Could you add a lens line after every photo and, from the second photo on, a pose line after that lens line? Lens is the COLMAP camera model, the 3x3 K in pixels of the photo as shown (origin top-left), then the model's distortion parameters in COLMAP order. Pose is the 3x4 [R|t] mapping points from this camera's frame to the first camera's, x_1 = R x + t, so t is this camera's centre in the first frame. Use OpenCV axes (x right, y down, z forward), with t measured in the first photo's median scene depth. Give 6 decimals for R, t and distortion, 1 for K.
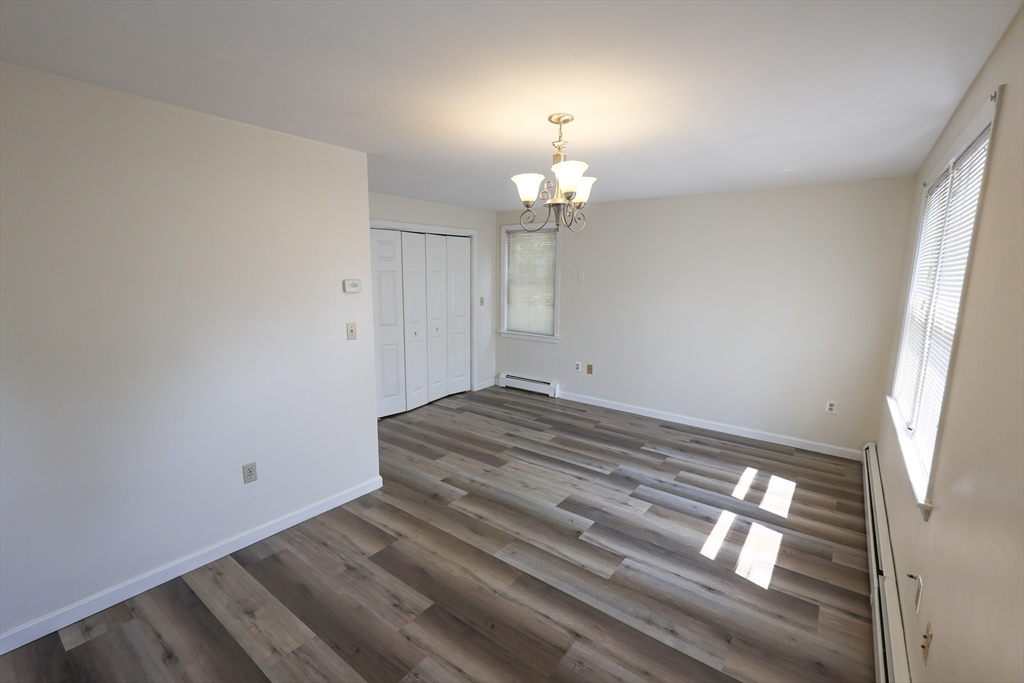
lens RADIAL K [[443.6, 0, 512.1], [0, 443.6, 342.7], [0, 0, 1]] dist [0.008426, -0.001016]
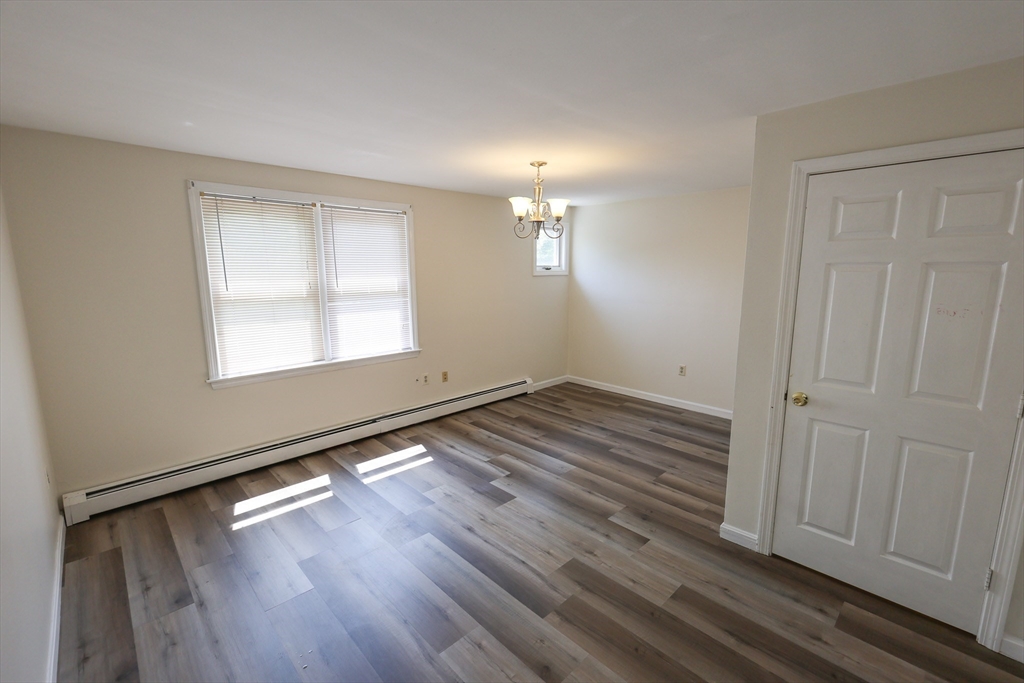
lens RADIAL K [[443.6, 0, 513.4], [0, 443.6, 342.1], [0, 0, 1]] dist [0.008426, -0.001016]
pose [[-0.987845, -0.032496, 0.152004, -0.037883], [0.018353, 0.946678, 0.321658, -0.298856], [-0.154352, 0.320538, -0.934575, 1.853849]]
